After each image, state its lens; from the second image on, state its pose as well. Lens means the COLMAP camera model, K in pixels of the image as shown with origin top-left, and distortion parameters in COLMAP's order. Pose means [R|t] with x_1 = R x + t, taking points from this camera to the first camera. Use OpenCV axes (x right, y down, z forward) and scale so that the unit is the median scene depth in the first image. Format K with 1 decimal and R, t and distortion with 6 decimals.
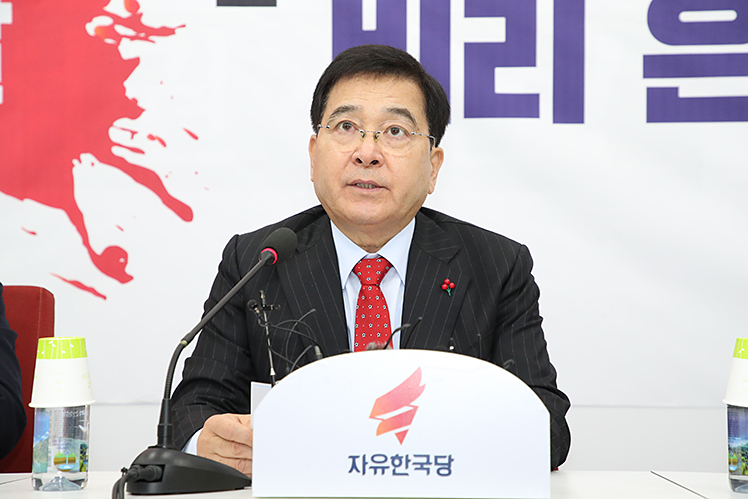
lens RADIAL K [[1707.9, 0, 375.1], [0, 1707.9, 271.7], [0, 0, 1]] dist [0.451344, -0.153799]
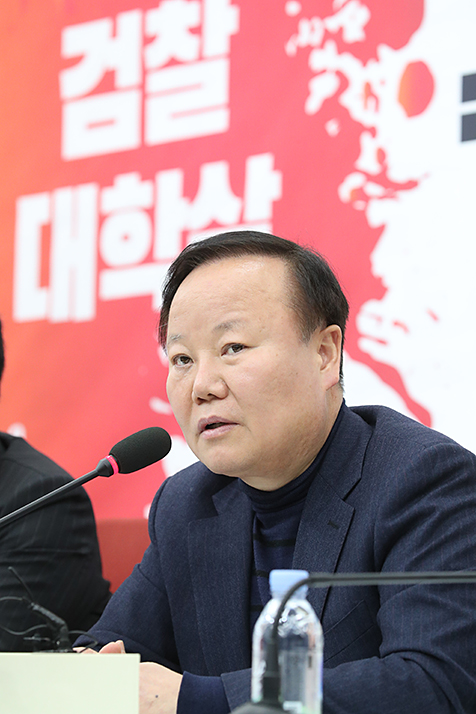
lens RADIAL K [[3183.0, 0, 238.0], [0, 3183.0, 357.0], [0, 0, 1]] dist [0.412405, 7.269501]
pose [[0.684765, -0.061810, -0.726138, 0.850204], [0.035731, 0.998046, -0.051260, 0.007396], [0.727887, 0.009156, 0.685636, -0.024918]]
